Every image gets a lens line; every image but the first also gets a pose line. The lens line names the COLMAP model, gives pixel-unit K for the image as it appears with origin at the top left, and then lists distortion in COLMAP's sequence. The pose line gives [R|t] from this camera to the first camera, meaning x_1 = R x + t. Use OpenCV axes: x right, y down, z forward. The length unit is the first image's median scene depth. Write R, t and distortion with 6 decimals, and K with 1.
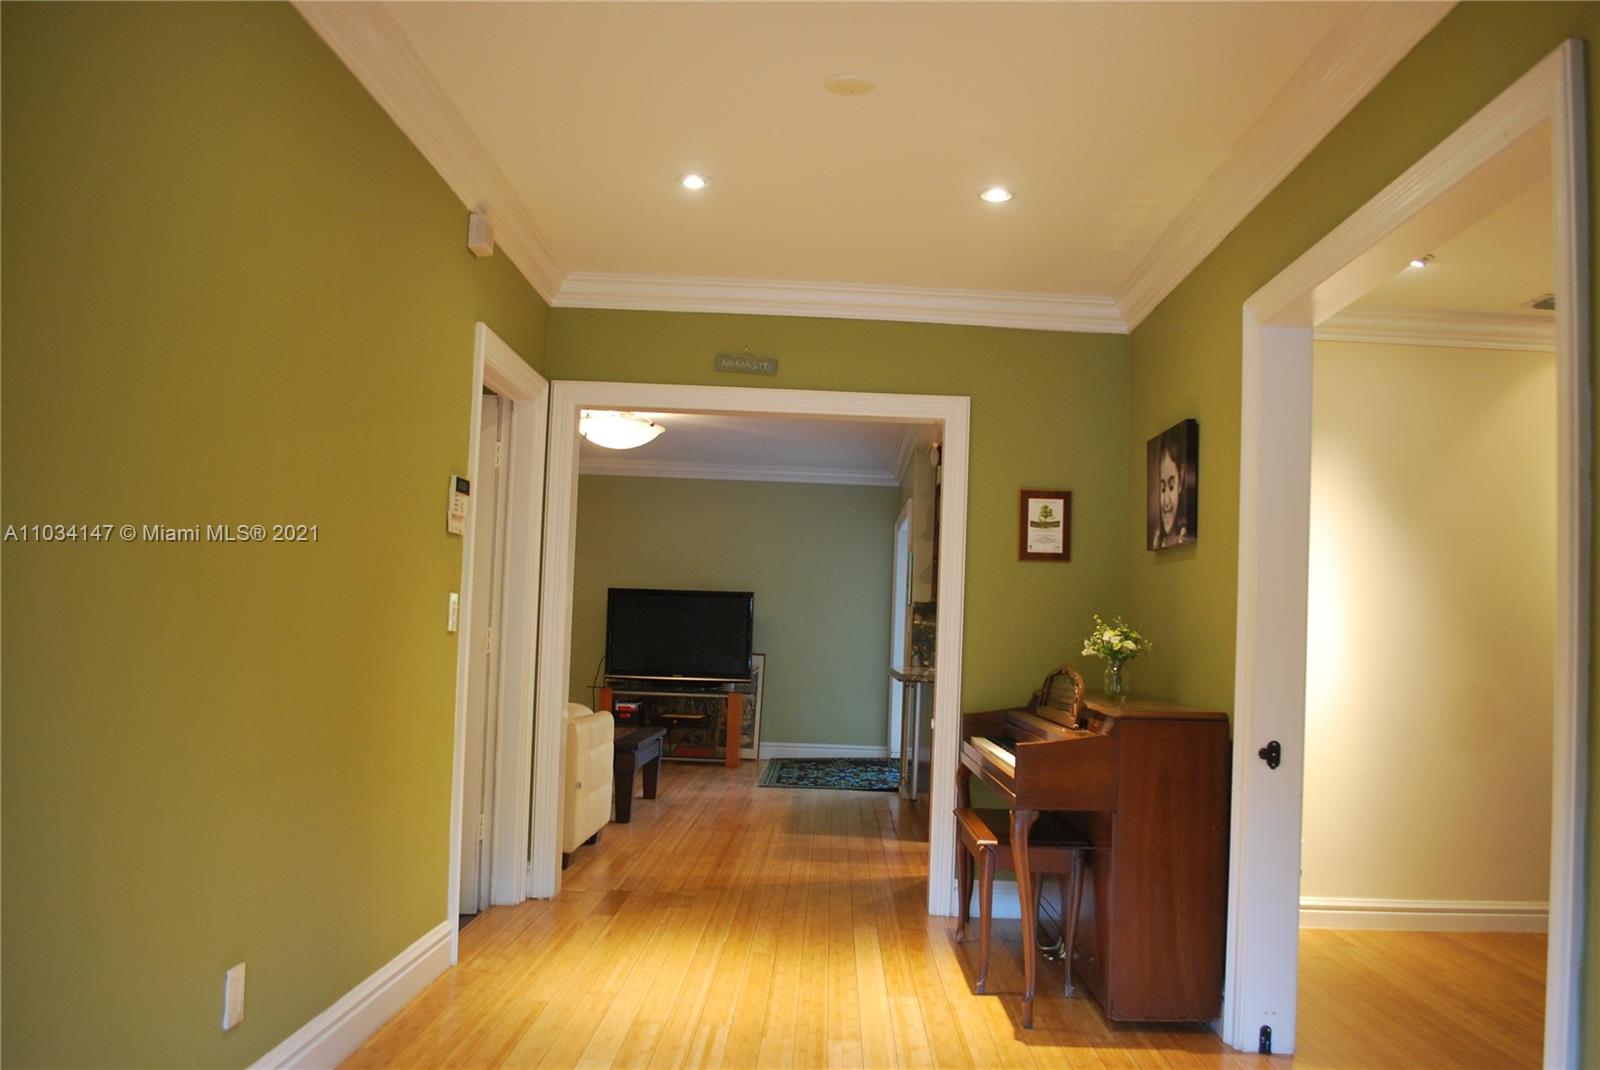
lens RADIAL K [[1232.5, 0, 805.3], [0, 1232.5, 565.5], [0, 0, 1]] dist [-0.063384, 0.000552]
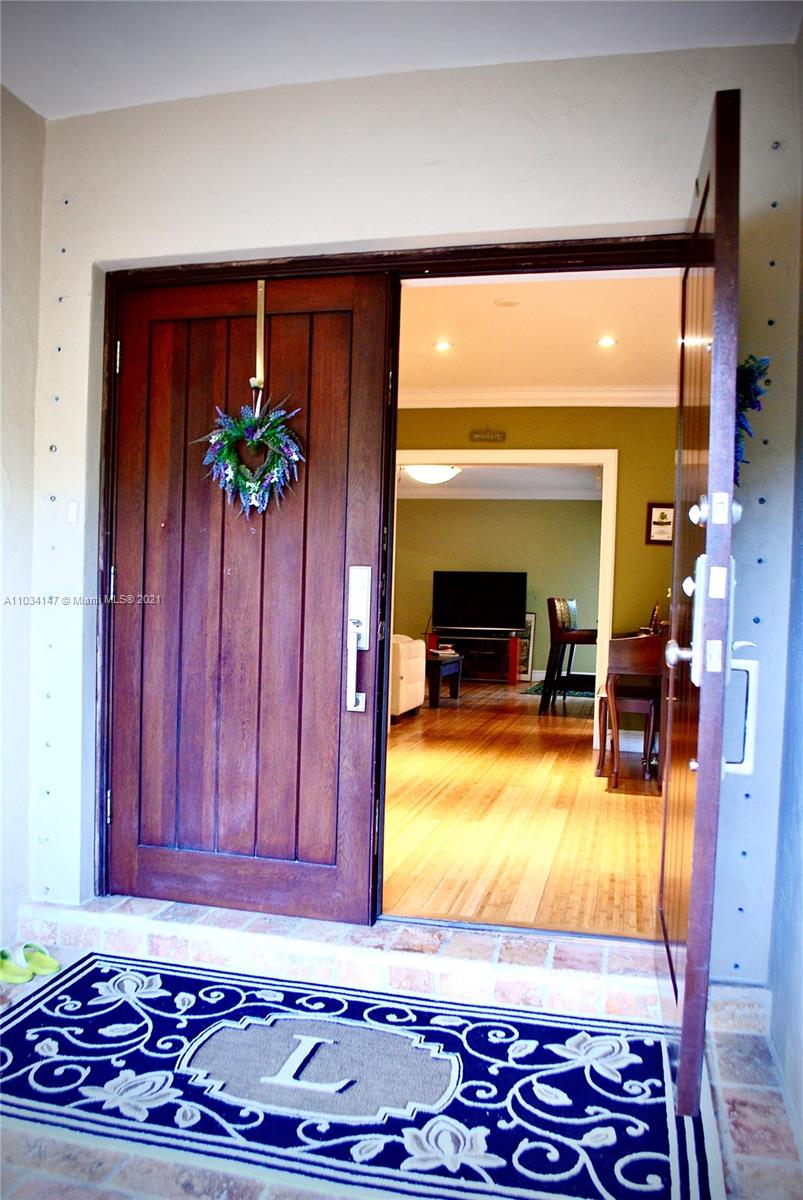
lens RADIAL K [[933.2, 0, 397.7], [0, 933.2, 628.7], [0, 0, 1]] dist [-0.058781, 0.004072]
pose [[0.973743, -0.002799, -0.227633, 0.128502], [0.018885, 0.997471, 0.068516, 0.016935], [0.226865, -0.071016, 0.971334, -0.335138]]
